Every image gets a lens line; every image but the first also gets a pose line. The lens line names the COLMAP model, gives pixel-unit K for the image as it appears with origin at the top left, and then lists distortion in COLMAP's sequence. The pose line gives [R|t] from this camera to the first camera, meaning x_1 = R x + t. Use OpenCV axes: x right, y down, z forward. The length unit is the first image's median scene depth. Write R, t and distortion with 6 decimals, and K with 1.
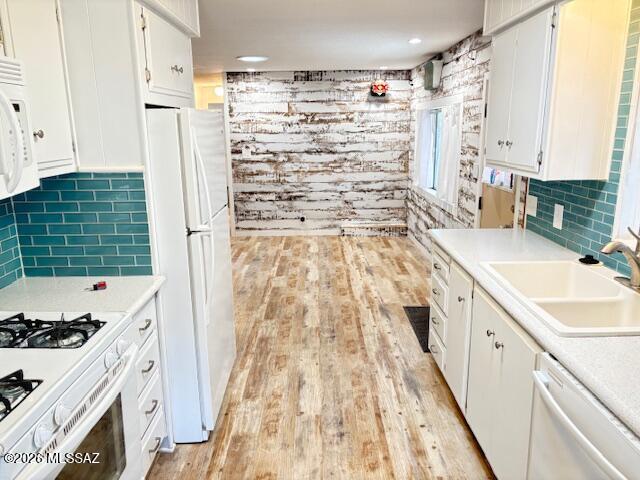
lens RADIAL K [[482.5, 0, 320.0], [0, 482.5, 240.0], [0, 0, 1]] dist [0.035006, -0.004746]
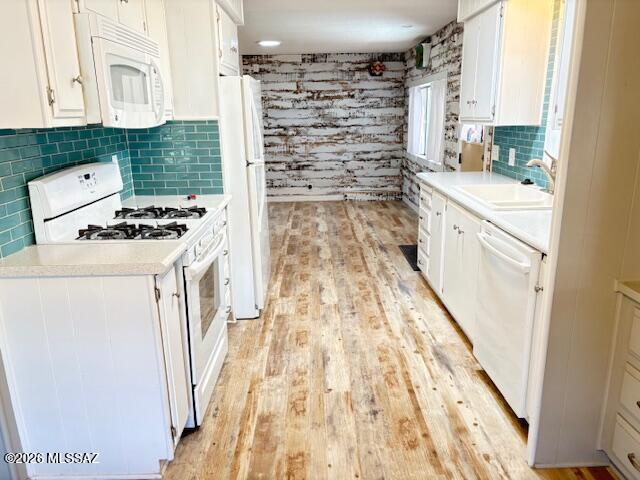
lens RADIAL K [[482.5, 0, 320.0], [0, 482.5, 240.0], [0, 0, 1]] dist [0.035006, -0.004746]
pose [[0.999928, -0.010173, 0.006408, -0.028419], [0.010003, 0.999608, 0.026144, 0.072837], [-0.006672, -0.026078, 0.999638, -0.182916]]
